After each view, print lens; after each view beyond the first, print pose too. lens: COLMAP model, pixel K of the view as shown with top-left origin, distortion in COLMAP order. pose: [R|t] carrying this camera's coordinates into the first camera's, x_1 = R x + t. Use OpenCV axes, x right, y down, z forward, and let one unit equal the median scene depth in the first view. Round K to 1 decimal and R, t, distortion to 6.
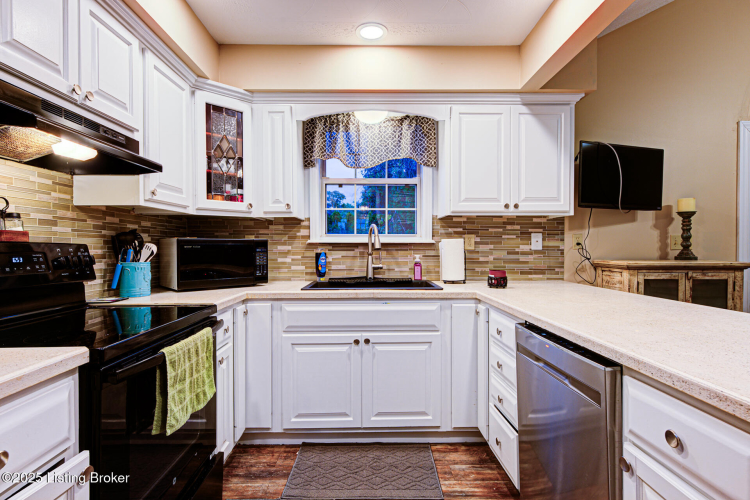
lens RADIAL K [[381.1, 0, 375.4], [0, 381.1, 248.4], [0, 0, 1]] dist [0.009100, 0.002365]
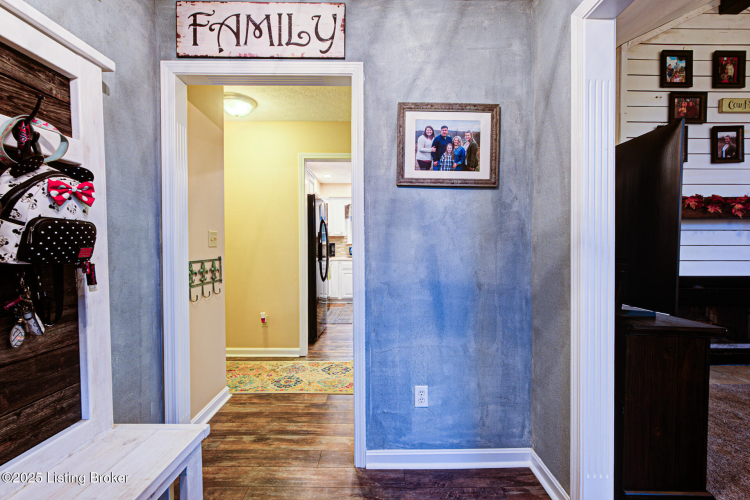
lens RADIAL K [[309.9, 0, 374.7], [0, 309.9, 248.5], [0, 0, 1]] dist [-0.000331, 0.000713]
pose [[0.999616, -0.003771, -0.027435, 0.114032], [0.003860, 0.999987, 0.003196, 0.014067], [0.027422, -0.003301, 0.999618, -1.481691]]
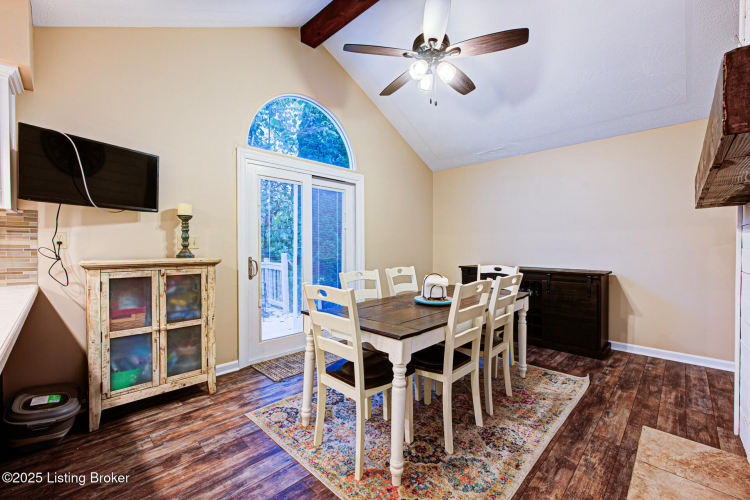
lens RADIAL K [[309.9, 0, 379.9], [0, 309.9, 247.2], [0, 0, 1]] dist [-0.000331, 0.000713]
pose [[0.719136, 0.000975, 0.694869, 0.589762], [0.007345, 0.999932, -0.009004, 0.010865], [-0.694831, 0.011579, 0.719080, -0.054326]]
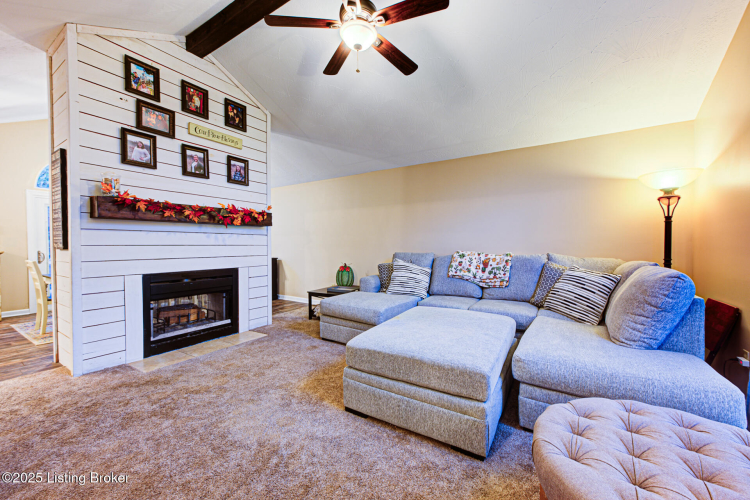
lens RADIAL K [[299.9, 0, 378.7], [0, 299.9, 251.5], [0, 0, 1]] dist [0.001407, -0.000047]
pose [[0.559807, -0.019972, 0.828382, 0.681224], [0.007794, 0.999792, 0.018837, 0.020929], [-0.828586, -0.004089, 0.559847, -1.719830]]
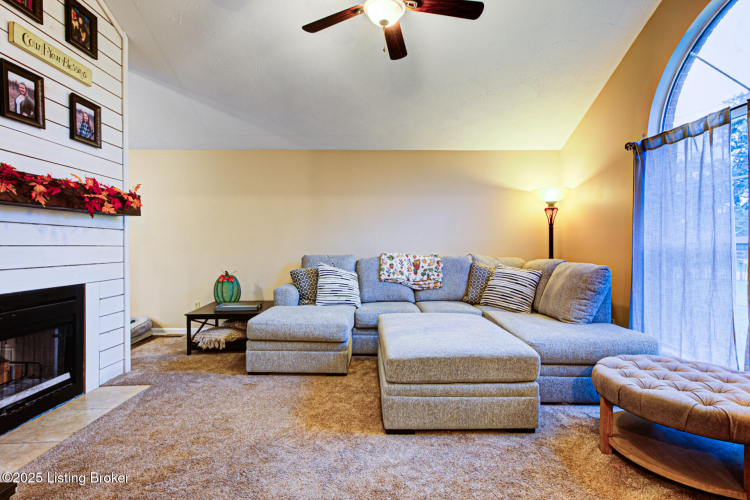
lens RADIAL K [[381.1, 0, 382.9], [0, 381.1, 251.4], [0, 0, 1]] dist [0.009100, 0.002365]
pose [[0.010465, -0.016256, 0.999813, 0.407398], [0.006879, 0.999845, 0.016185, 0.016317], [-0.999922, 0.006708, 0.010575, -1.222942]]
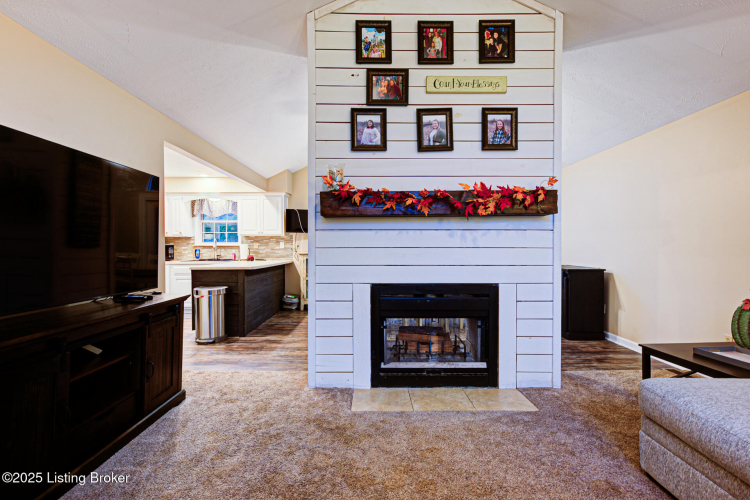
lens RADIAL K [[359.7, 0, 370.5], [0, 359.7, 251.1], [0, 0, 1]] dist [0.003886, 0.002003]
pose [[0.999353, -0.001007, -0.035963, 1.148880], [0.001045, 0.999999, 0.001042, 0.021090], [0.035962, -0.001079, 0.999353, -1.451394]]
